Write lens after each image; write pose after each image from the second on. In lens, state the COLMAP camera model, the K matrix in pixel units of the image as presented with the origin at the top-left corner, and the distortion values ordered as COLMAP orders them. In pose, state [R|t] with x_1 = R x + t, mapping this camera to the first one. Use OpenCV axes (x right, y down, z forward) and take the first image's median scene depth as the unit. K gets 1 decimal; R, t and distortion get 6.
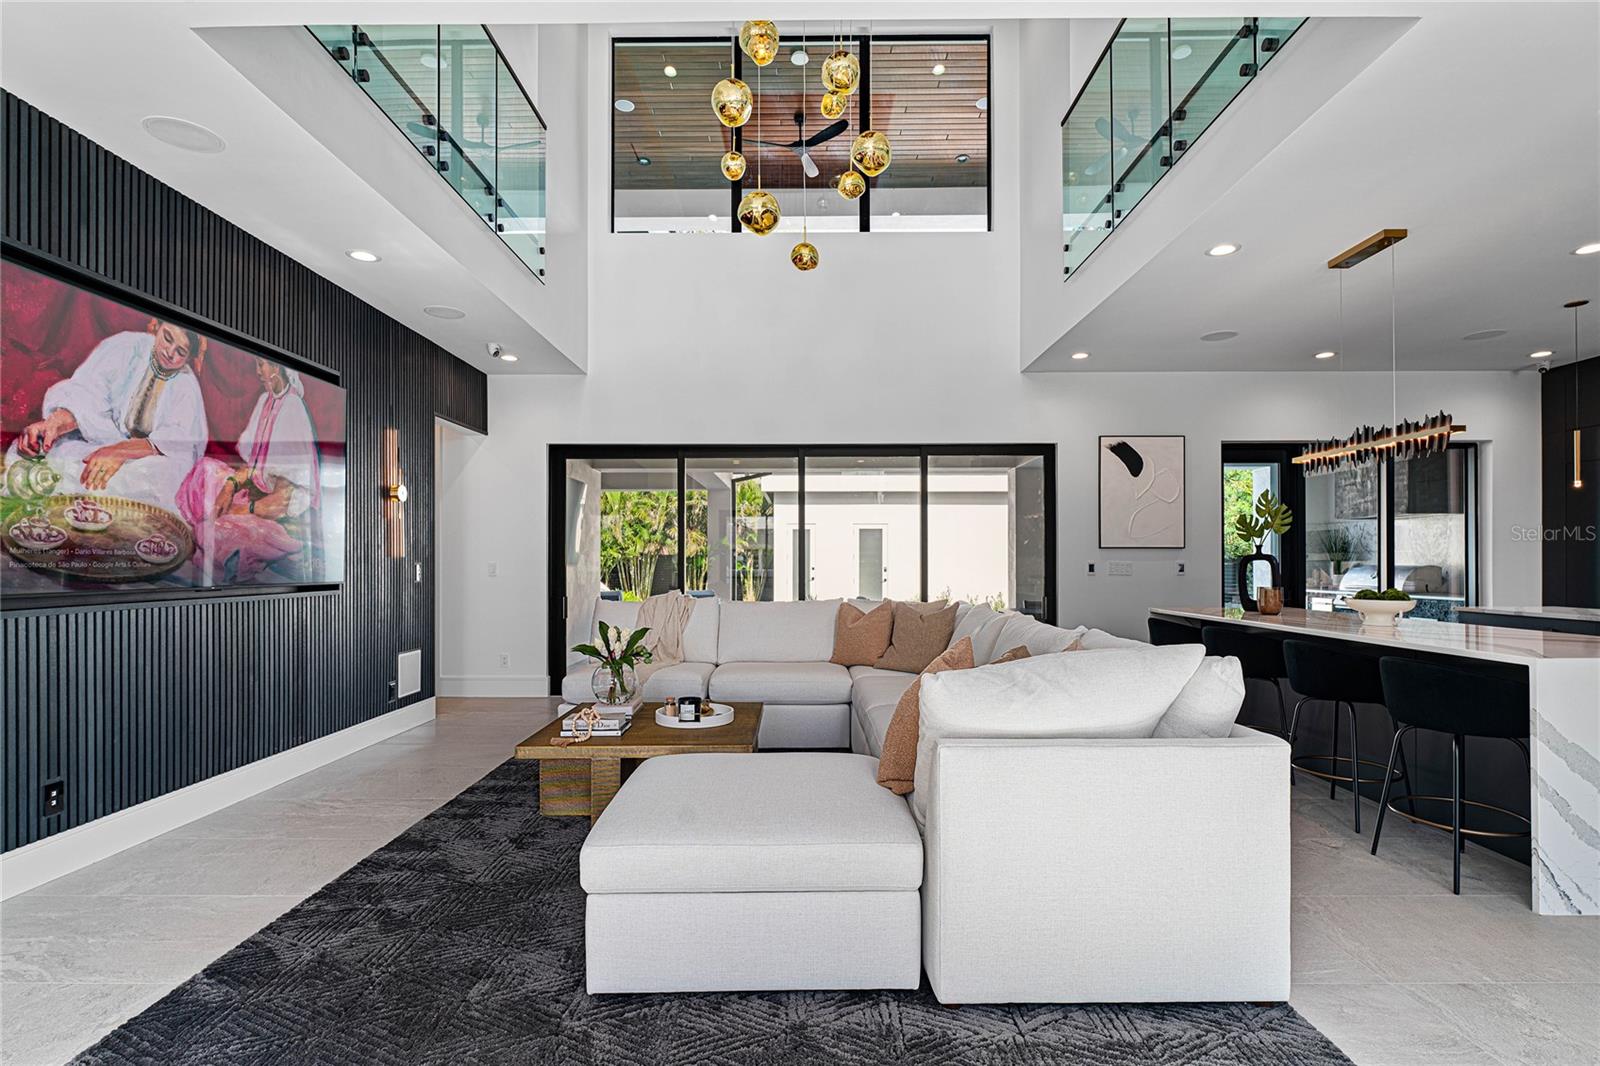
lens RADIAL K [[768.8, 0, 804.4], [0, 768.8, 555.9], [0, 0, 1]] dist [-0.000940, -0.000158]
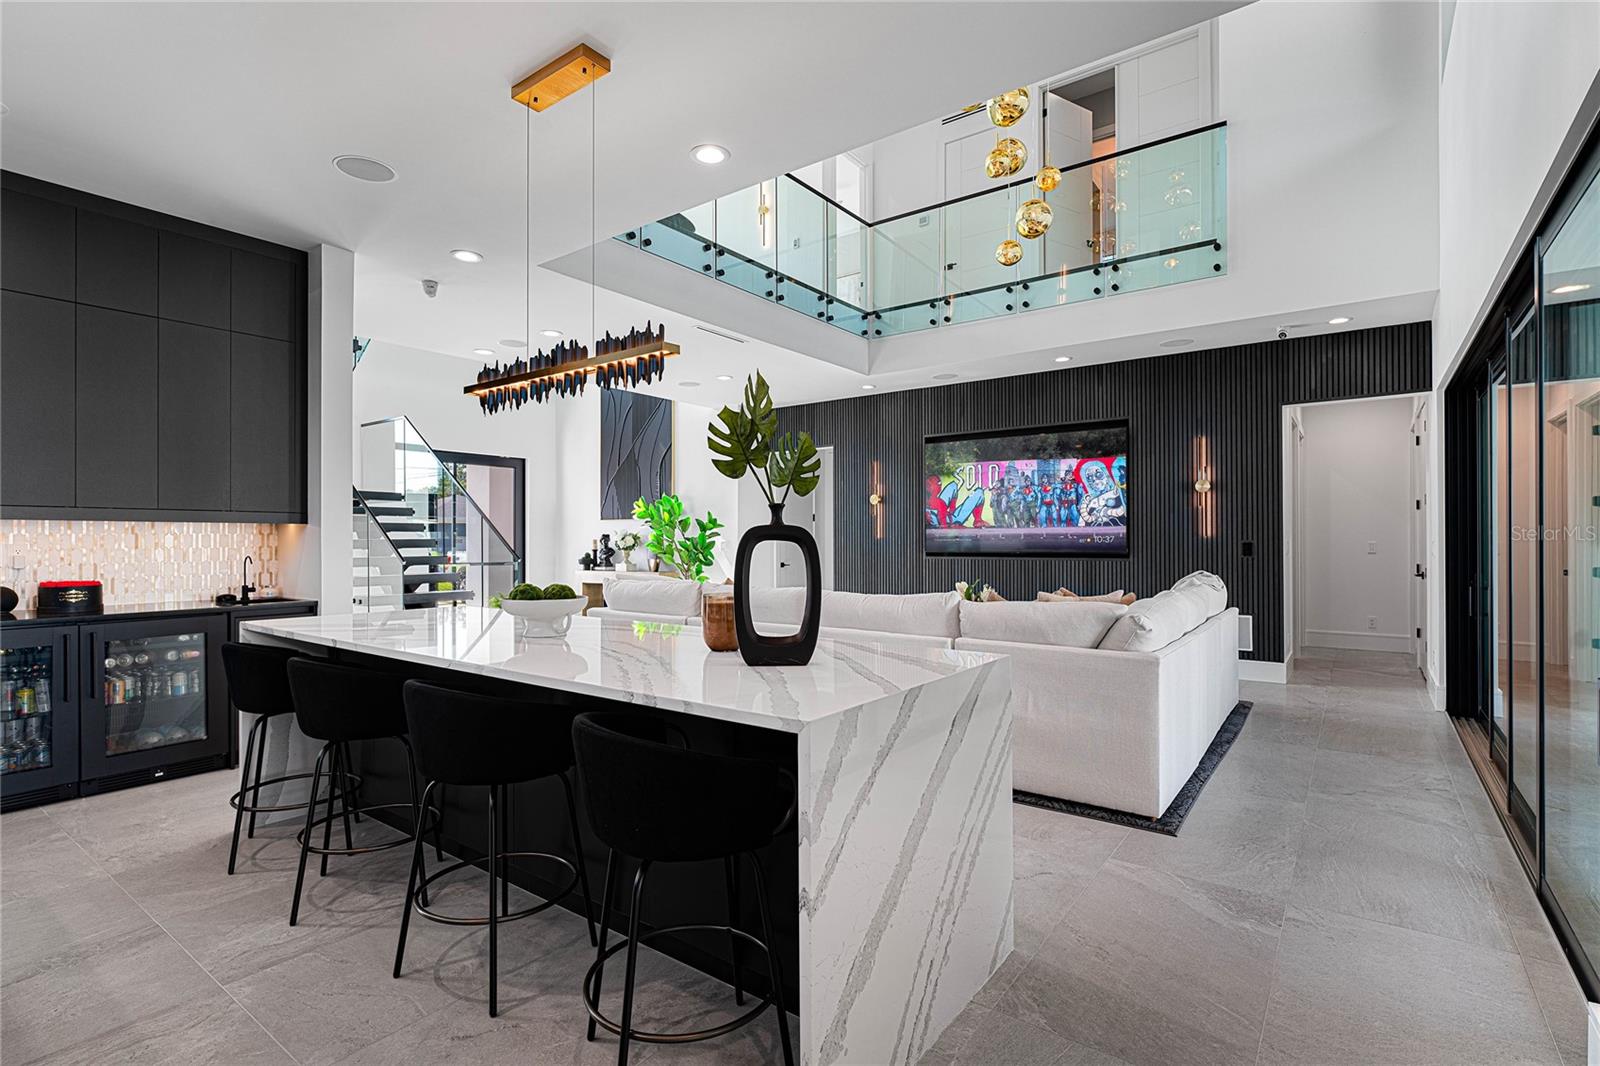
lens RADIAL K [[765.2, 0, 798.2], [0, 765.2, 543.9], [0, 0, 1]] dist [-0.000314, -0.000489]
pose [[-0.590654, 0.005490, -0.806906, 1.155292], [0.009169, 0.999958, 0.000092, 0.009900], [0.806873, -0.007344, -0.590680, 1.561491]]
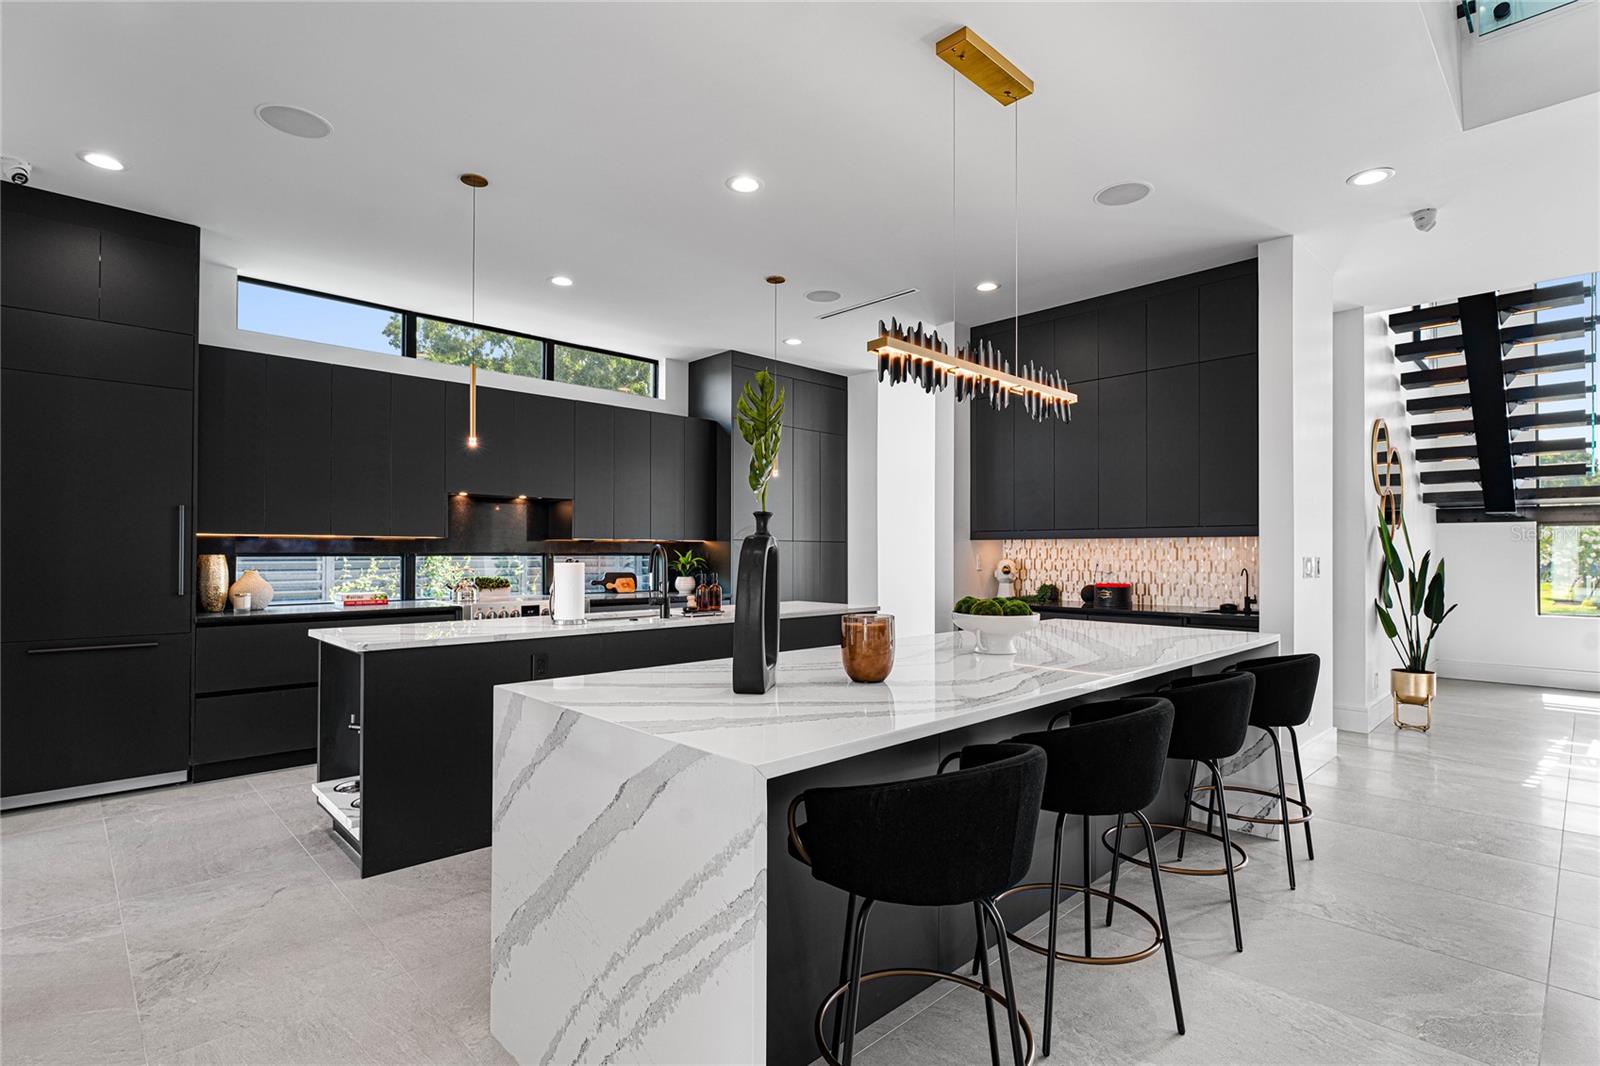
lens RADIAL K [[765.2, 0, 798.2], [0, 765.2, 543.9], [0, 0, 1]] dist [-0.000314, -0.000489]
pose [[-0.697389, 0.008402, 0.716644, 0.391523], [-0.007342, 0.999795, -0.018867, 0.010019], [-0.716655, -0.018420, -0.697184, 1.556773]]
